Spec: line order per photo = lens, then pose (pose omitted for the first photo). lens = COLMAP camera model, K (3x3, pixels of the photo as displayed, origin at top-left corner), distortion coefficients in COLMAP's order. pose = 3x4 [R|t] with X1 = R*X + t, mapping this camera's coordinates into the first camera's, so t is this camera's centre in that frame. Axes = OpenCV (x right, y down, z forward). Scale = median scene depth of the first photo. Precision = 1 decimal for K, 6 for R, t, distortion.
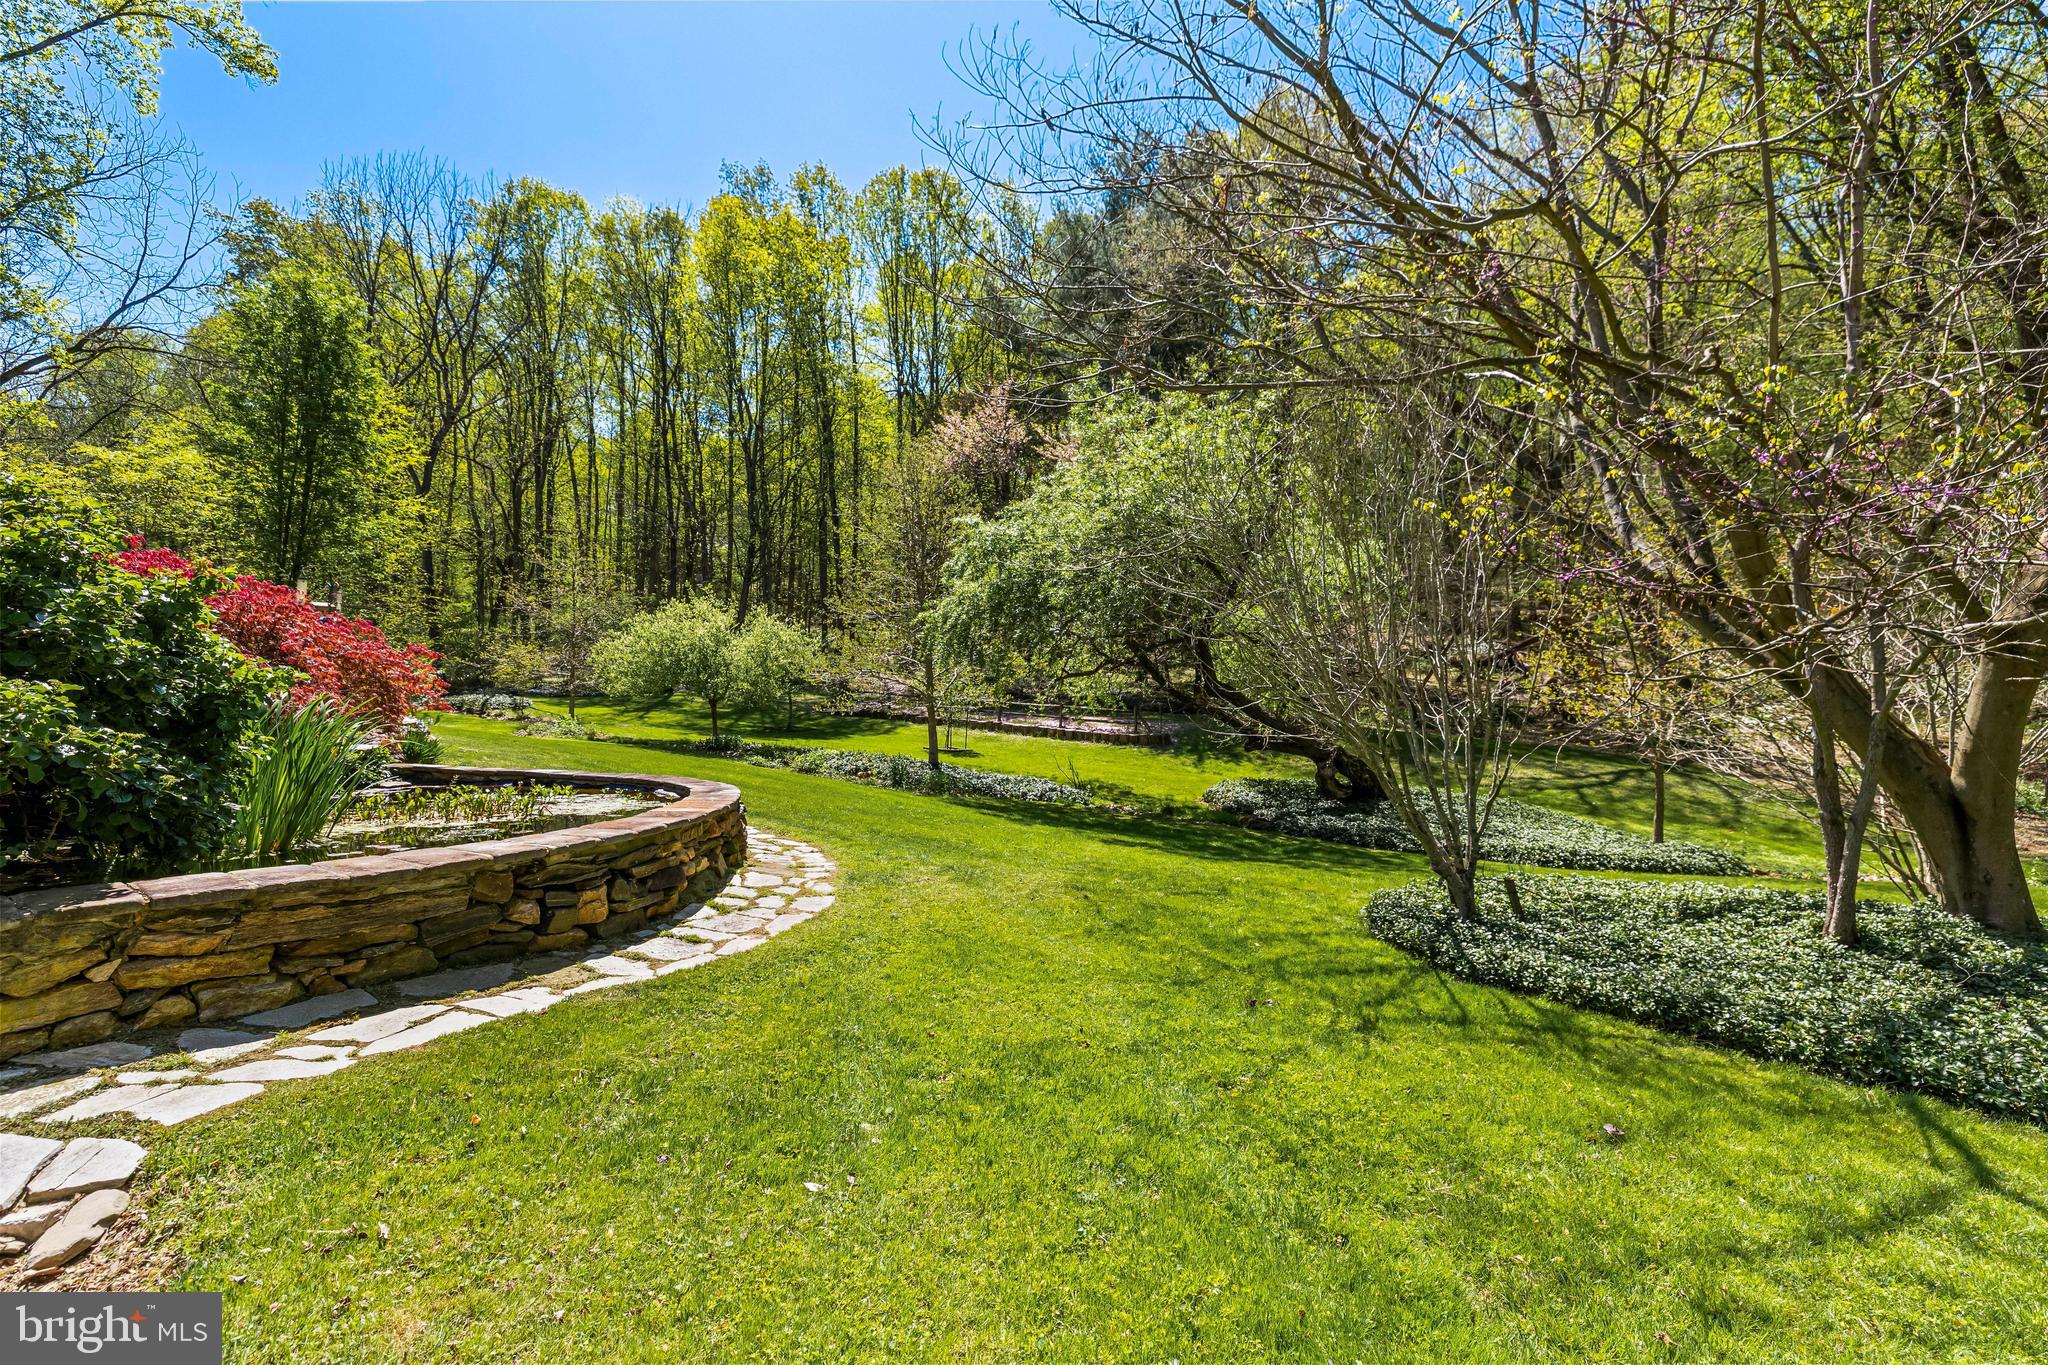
lens RADIAL K [[860.2, 0, 1031.9], [0, 860.2, 692.9], [0, 0, 1]] dist [0.001301, 0.000719]
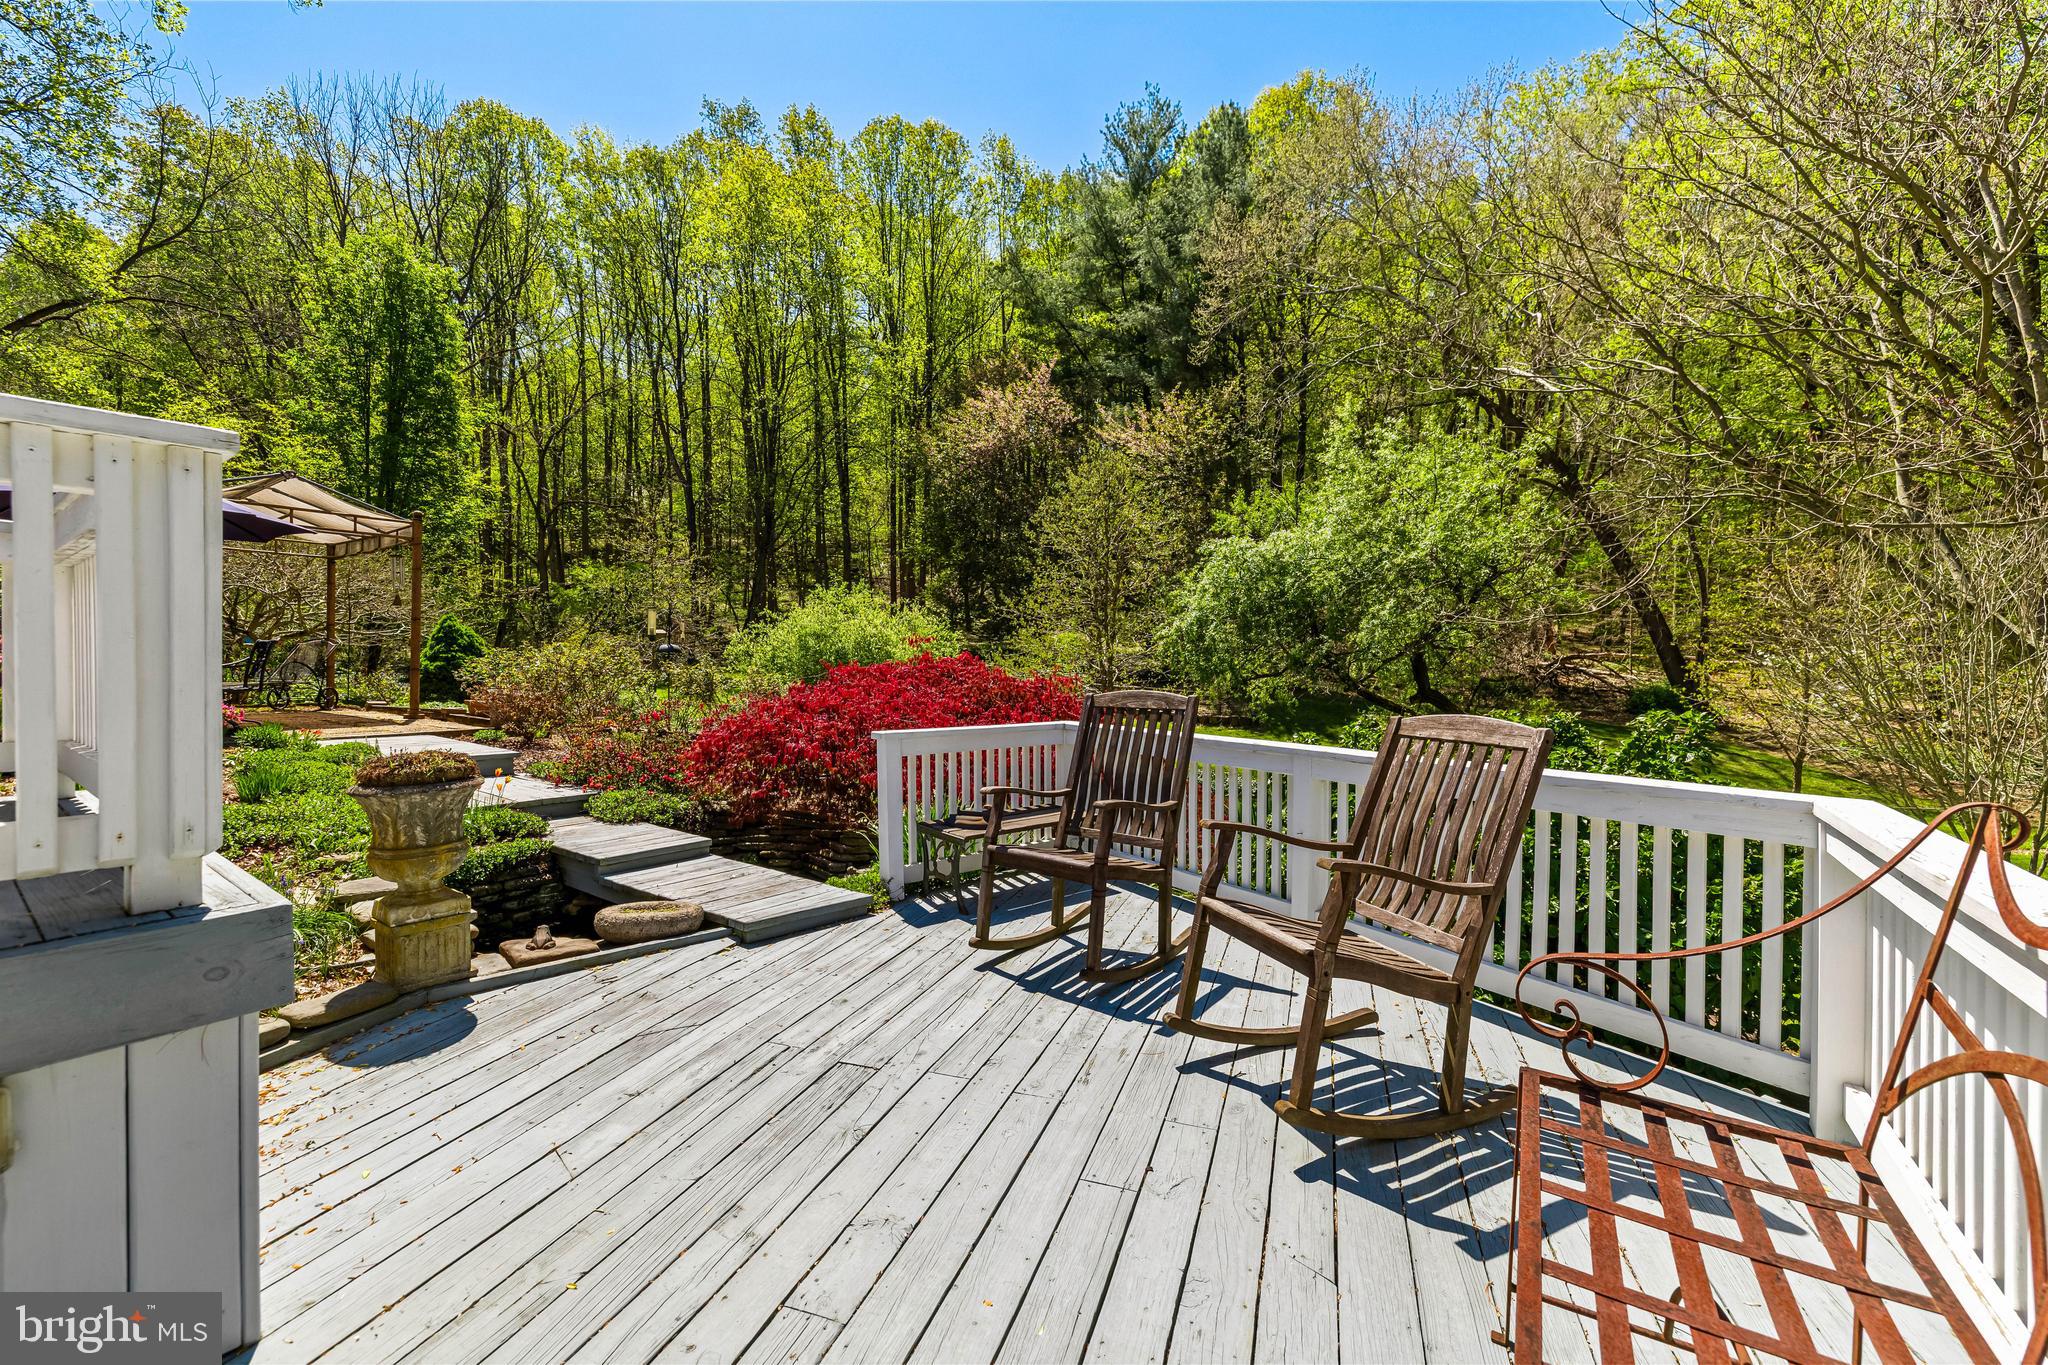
lens RADIAL K [[880.6, 0, 1035.4], [0, 880.6, 683.3], [0, 0, 1]] dist [0.002700, -0.000333]
pose [[0.993495, -0.001012, 0.113874, -0.154193], [-0.003768, 0.999121, 0.041751, -0.026003], [-0.113816, -0.041909, 0.992618, -0.033053]]
